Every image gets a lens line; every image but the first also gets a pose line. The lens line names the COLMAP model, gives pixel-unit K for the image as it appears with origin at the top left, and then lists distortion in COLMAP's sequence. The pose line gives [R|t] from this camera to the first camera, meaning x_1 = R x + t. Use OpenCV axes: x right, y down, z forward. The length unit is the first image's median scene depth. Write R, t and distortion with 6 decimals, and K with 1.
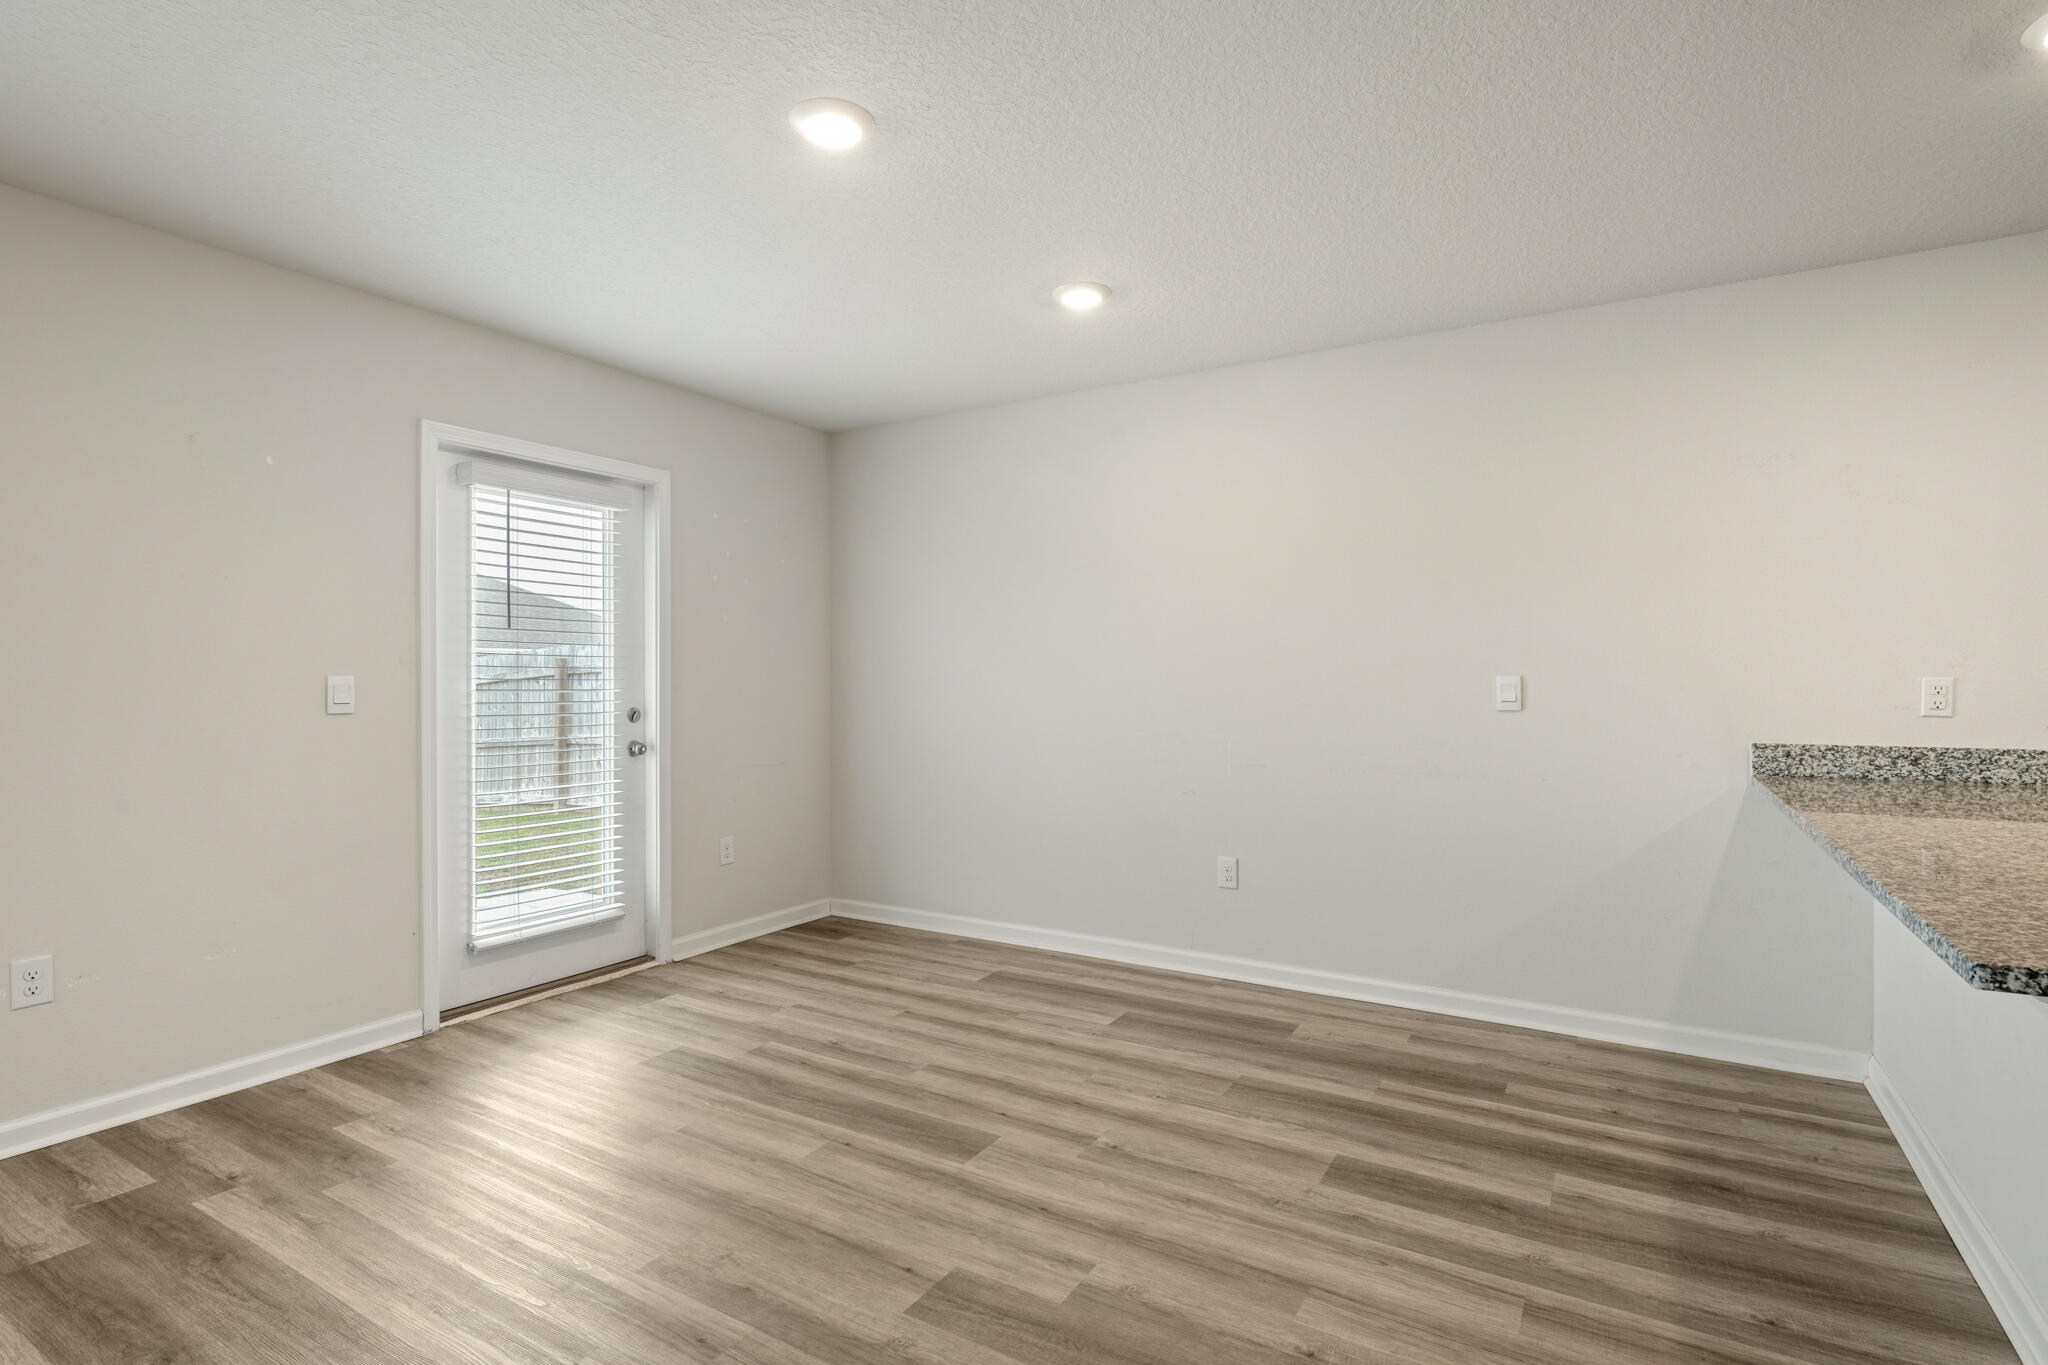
lens RADIAL K [[997.0, 0, 1030.1], [0, 997.0, 678.9], [0, 0, 1]] dist [-0.003127, -0.000120]
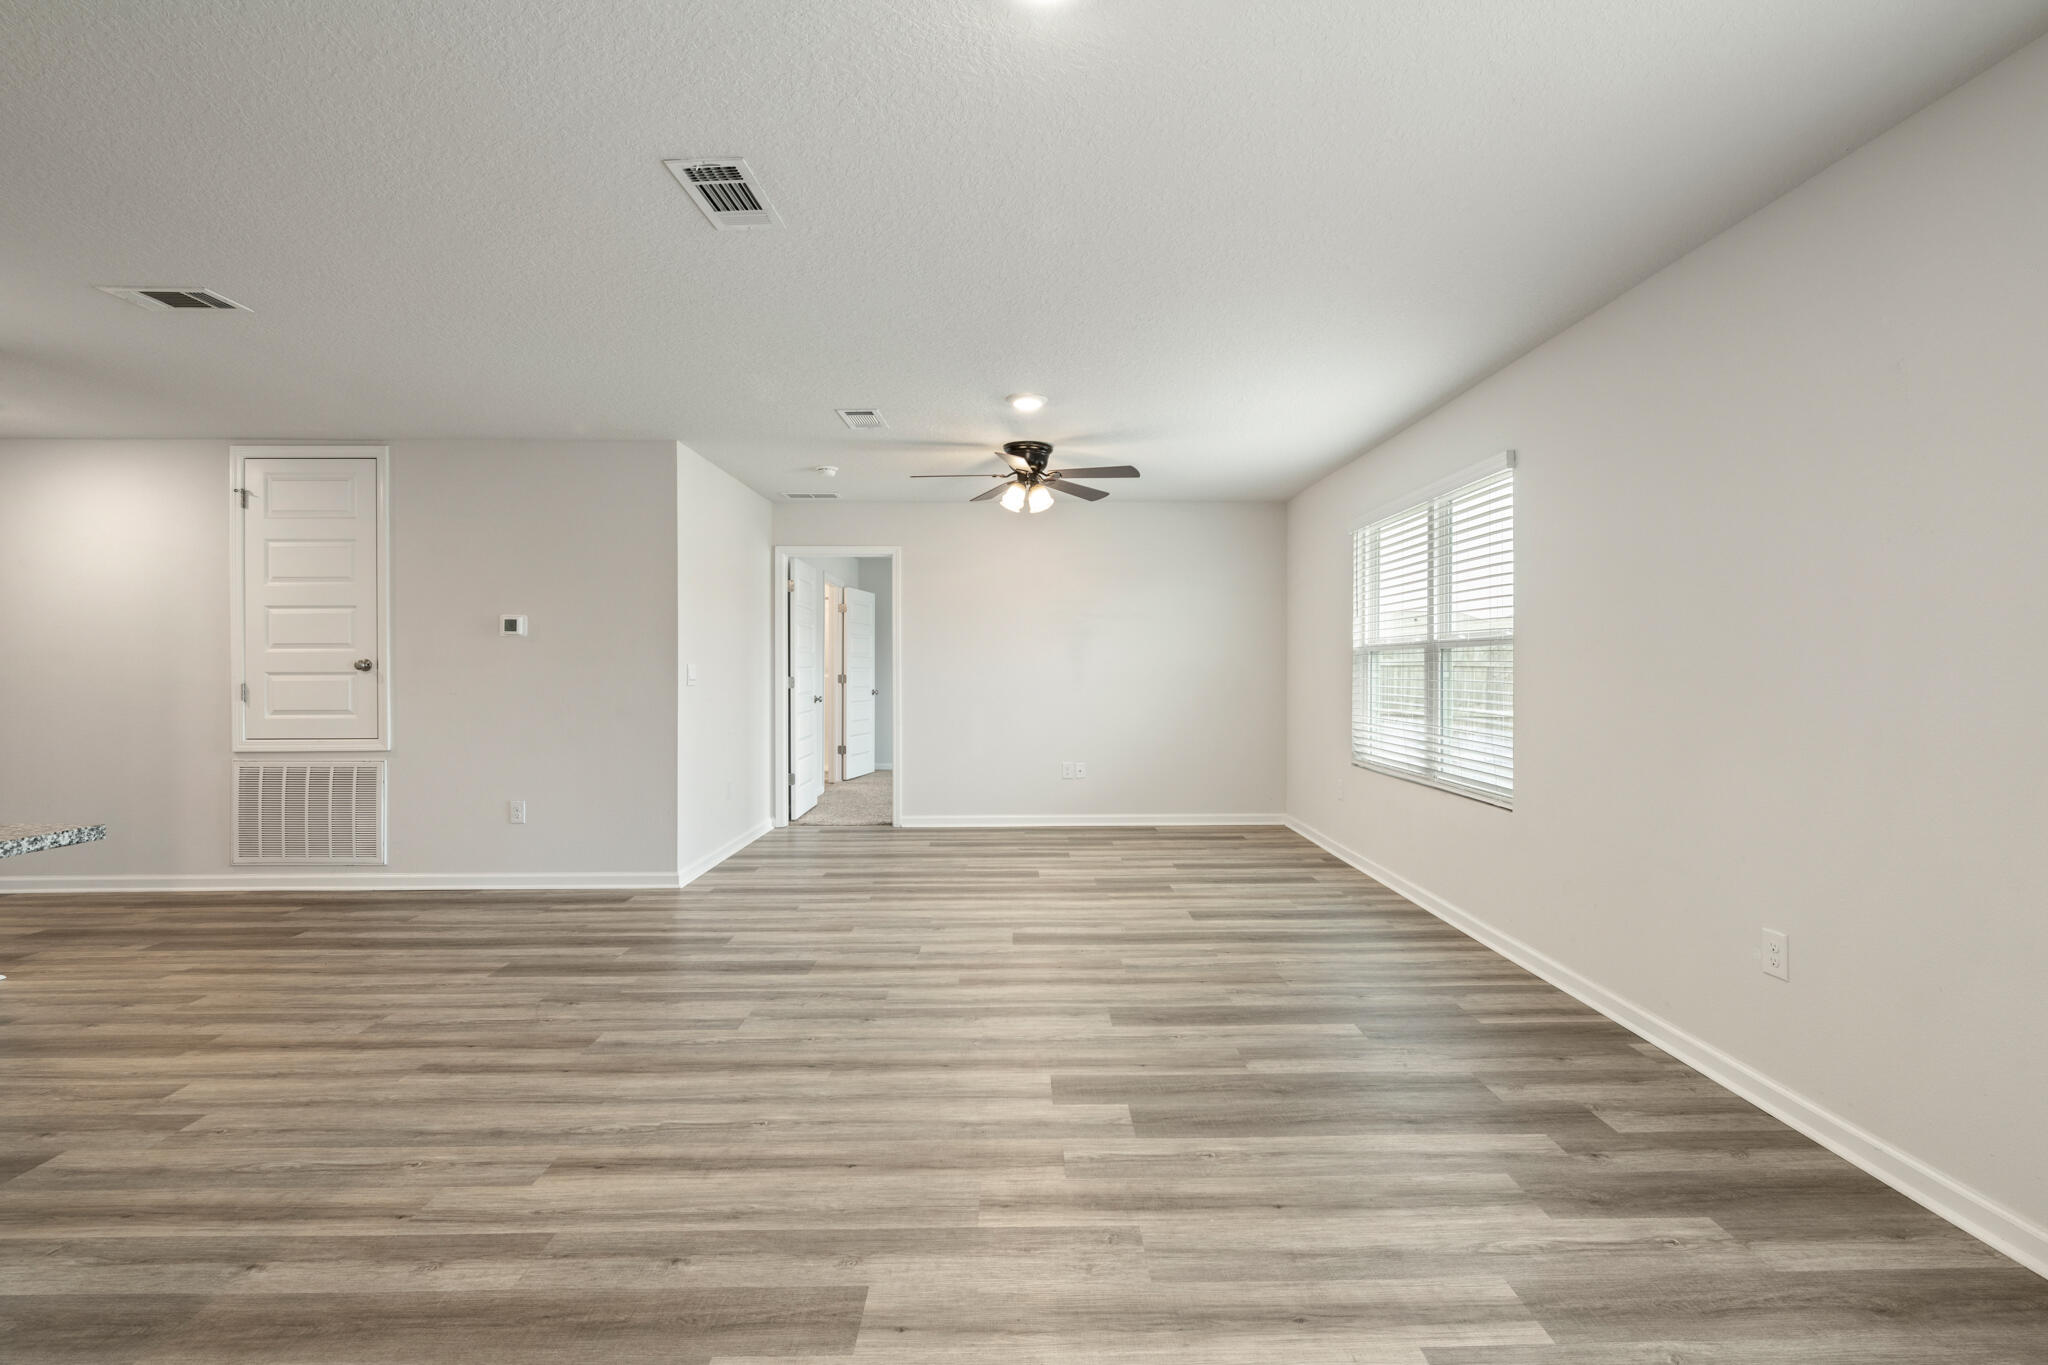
lens RADIAL K [[903.3, 0, 1032.0], [0, 903.3, 664.8], [0, 0, 1]] dist [-0.002397, 0.000046]
pose [[-0.846478, 0.001990, -0.532420, 0.137462], [0.002354, 0.999997, -0.000005, -0.000942], [0.532418, -0.001257, -0.846481, 1.155185]]
